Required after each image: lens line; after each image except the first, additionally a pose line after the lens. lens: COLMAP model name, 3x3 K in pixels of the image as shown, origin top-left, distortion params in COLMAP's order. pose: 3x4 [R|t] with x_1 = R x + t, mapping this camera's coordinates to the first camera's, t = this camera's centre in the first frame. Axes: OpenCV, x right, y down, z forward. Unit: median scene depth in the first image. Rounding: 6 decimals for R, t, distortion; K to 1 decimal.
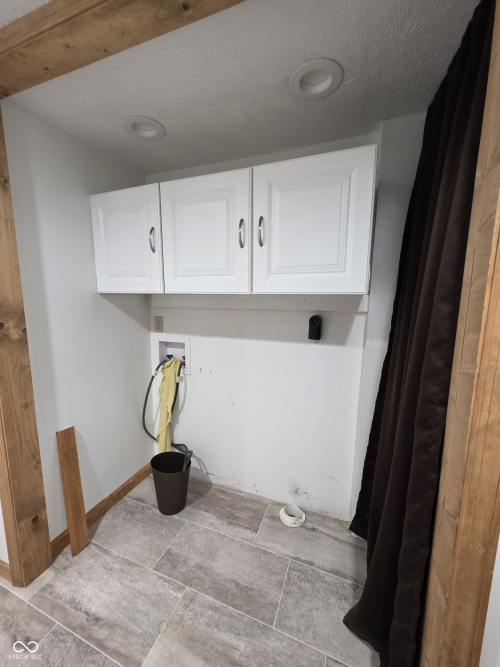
lens RADIAL K [[265.5, 0, 248.3], [0, 265.5, 337.5], [0, 0, 1]] dist [0.001514, 0.000371]
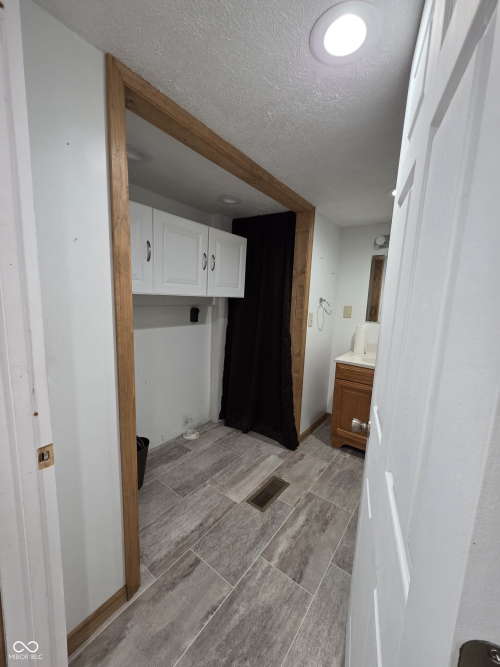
lens RADIAL K [[265.5, 0, 248.3], [0, 265.5, 337.5], [0, 0, 1]] dist [0.001514, 0.000371]
pose [[0.269873, -0.145319, 0.951867, -1.403063], [0.107610, 0.986905, 0.120158, -0.066979], [-0.956864, 0.070003, 0.281977, 0.229460]]
